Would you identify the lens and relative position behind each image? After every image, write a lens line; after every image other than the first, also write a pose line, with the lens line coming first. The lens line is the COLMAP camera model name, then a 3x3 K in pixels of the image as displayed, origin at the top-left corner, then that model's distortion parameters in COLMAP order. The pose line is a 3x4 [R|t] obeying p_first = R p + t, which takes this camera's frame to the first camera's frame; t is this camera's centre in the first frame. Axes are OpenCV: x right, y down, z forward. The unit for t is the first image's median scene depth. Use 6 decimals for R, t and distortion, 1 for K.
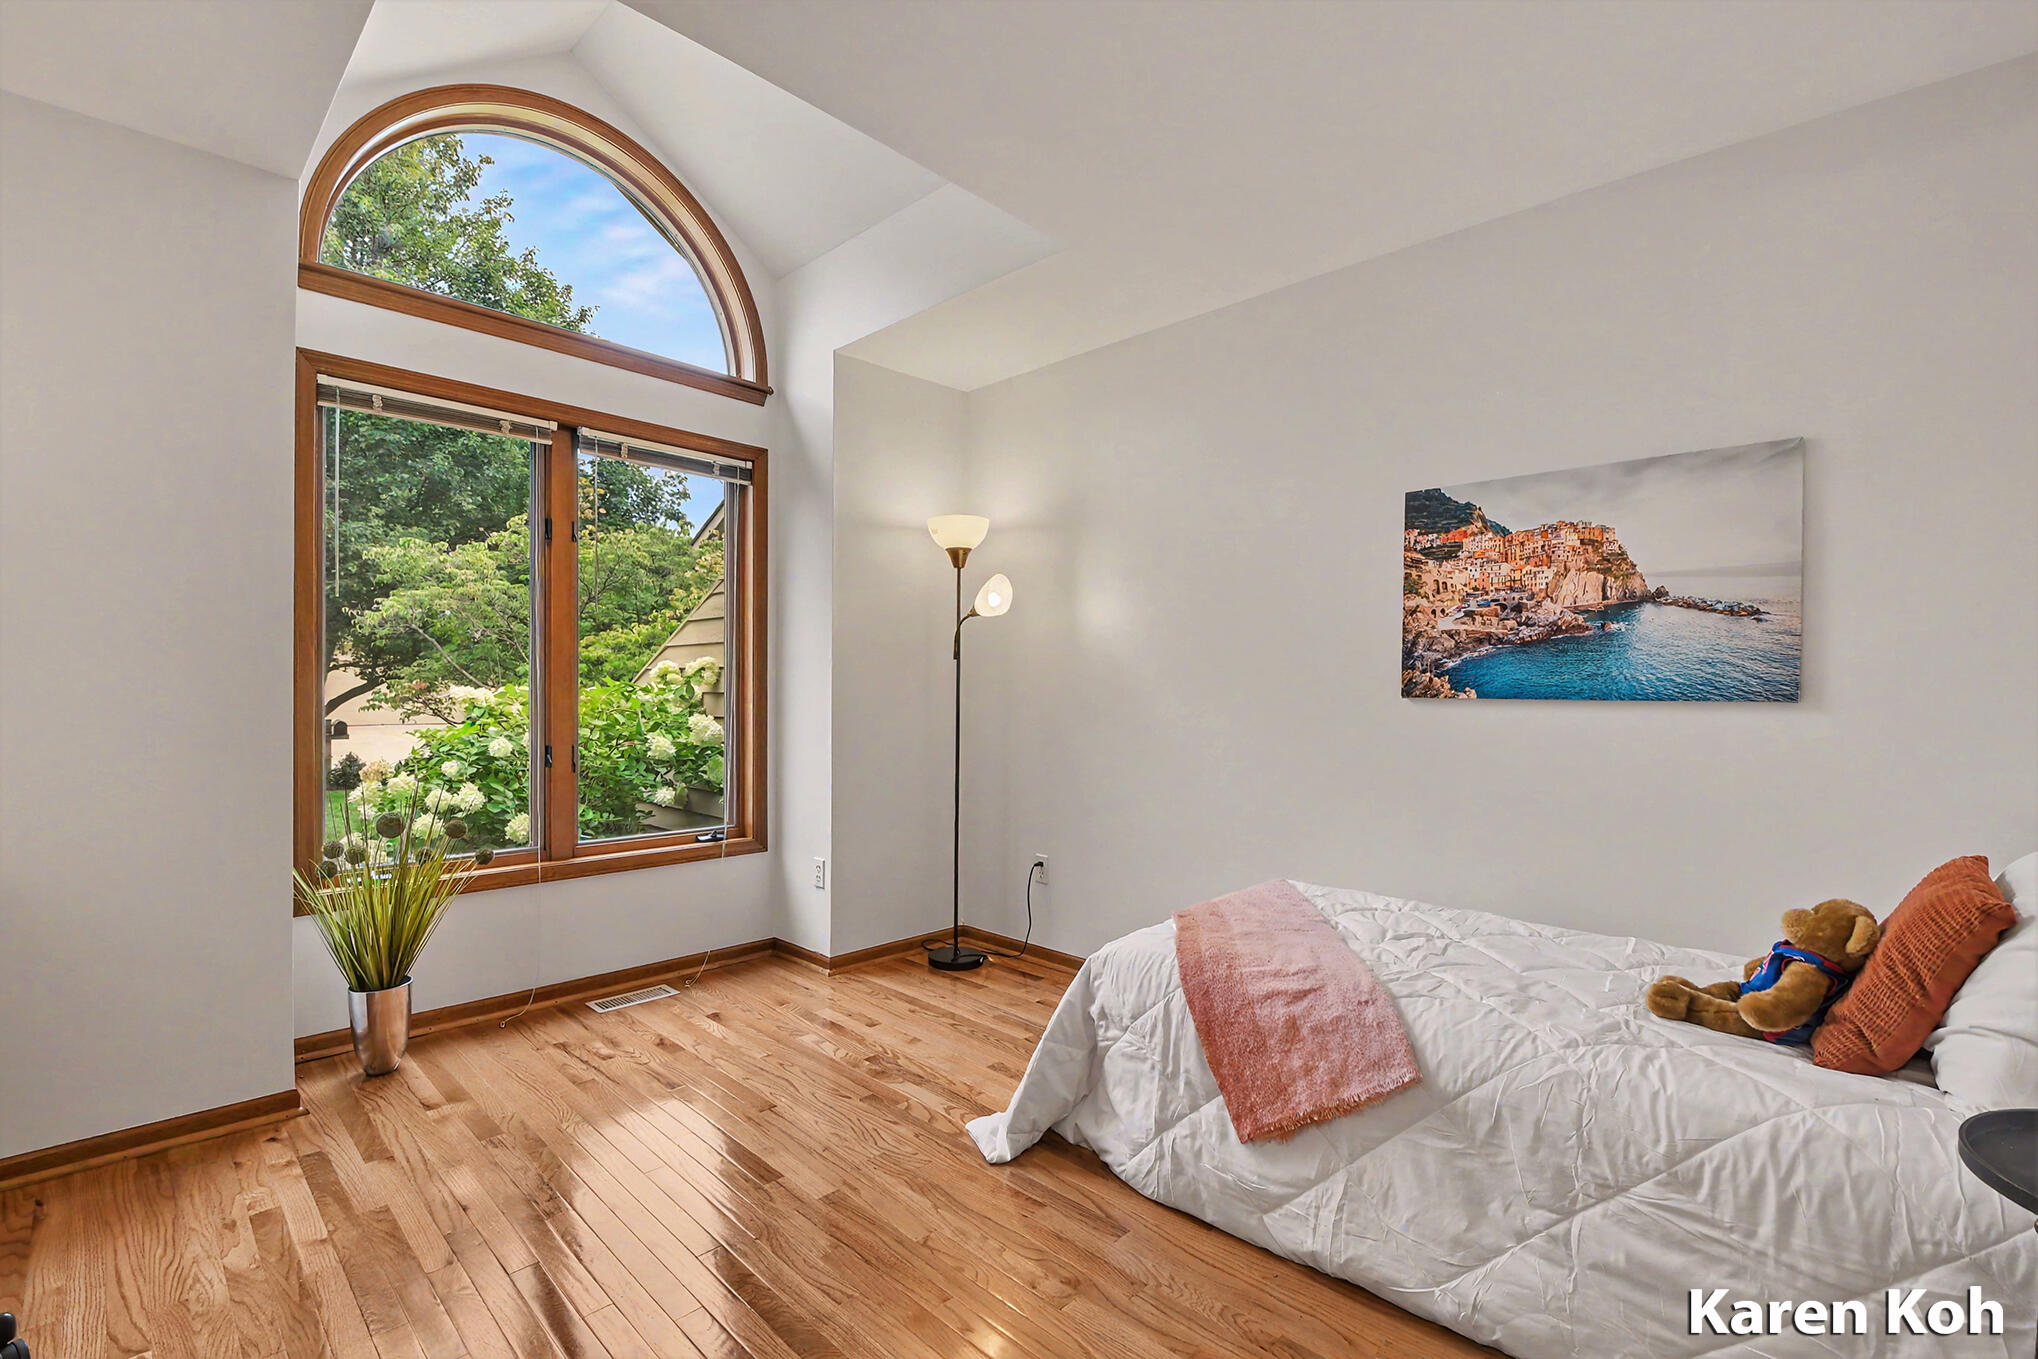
lens RADIAL K [[903.1, 0, 1025.4], [0, 903.1, 685.2], [0, 0, 1]] dist [0.001567, -0.000331]
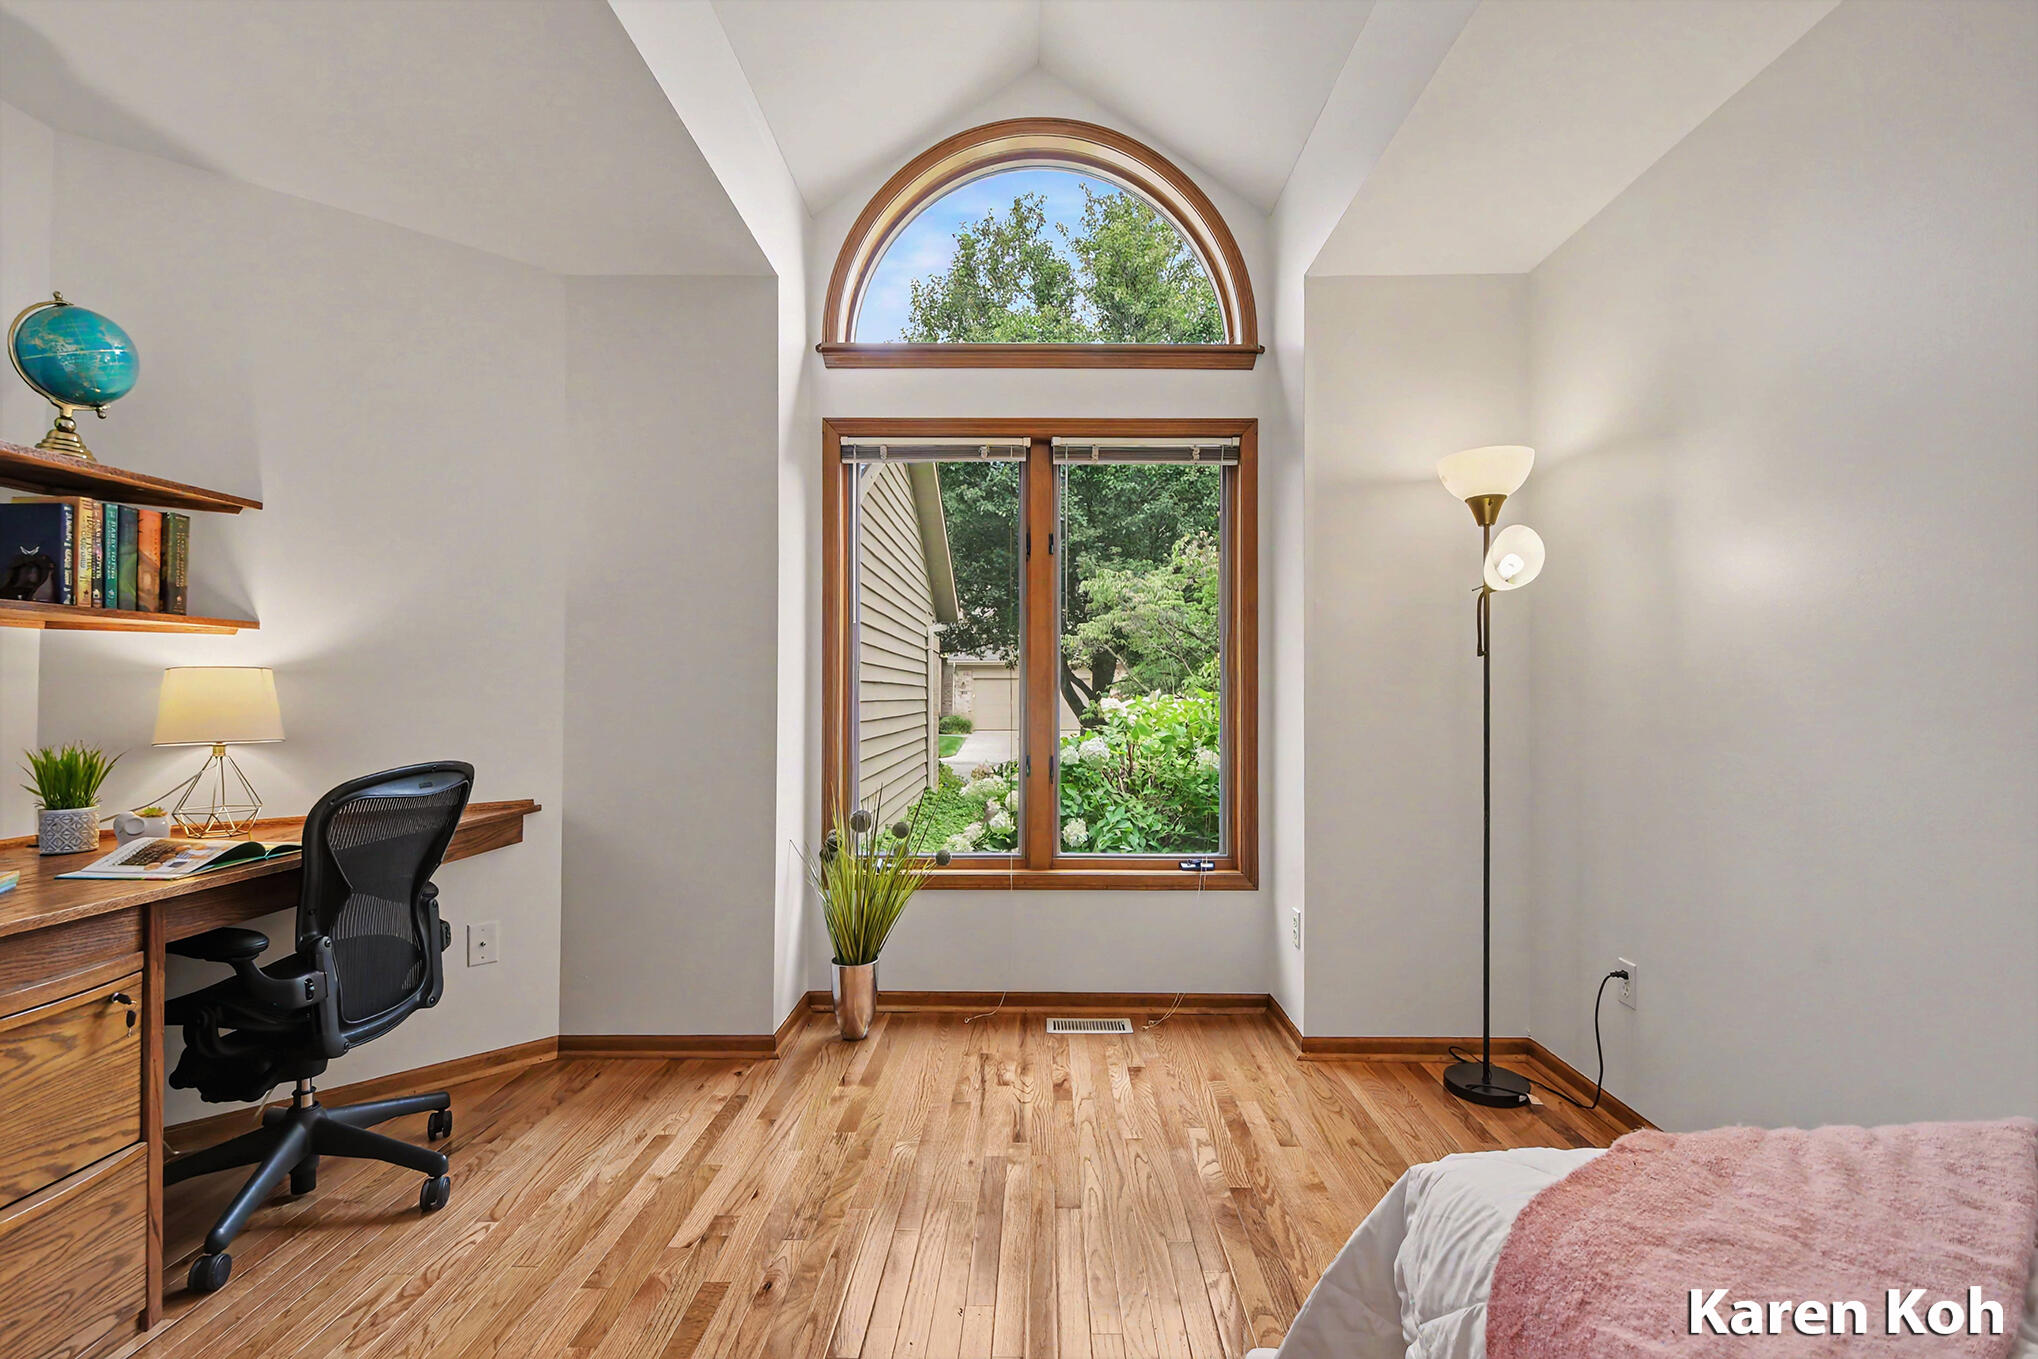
lens RADIAL K [[920.0, 0, 1025.9], [0, 920.0, 689.1], [0, 0, 1]] dist [0.021564, -0.000363]
pose [[0.694696, -0.012237, -0.719199, 0.216168], [0.006275, 0.999920, -0.010952, 0.003235], [0.719276, 0.003095, 0.694718, 0.272475]]
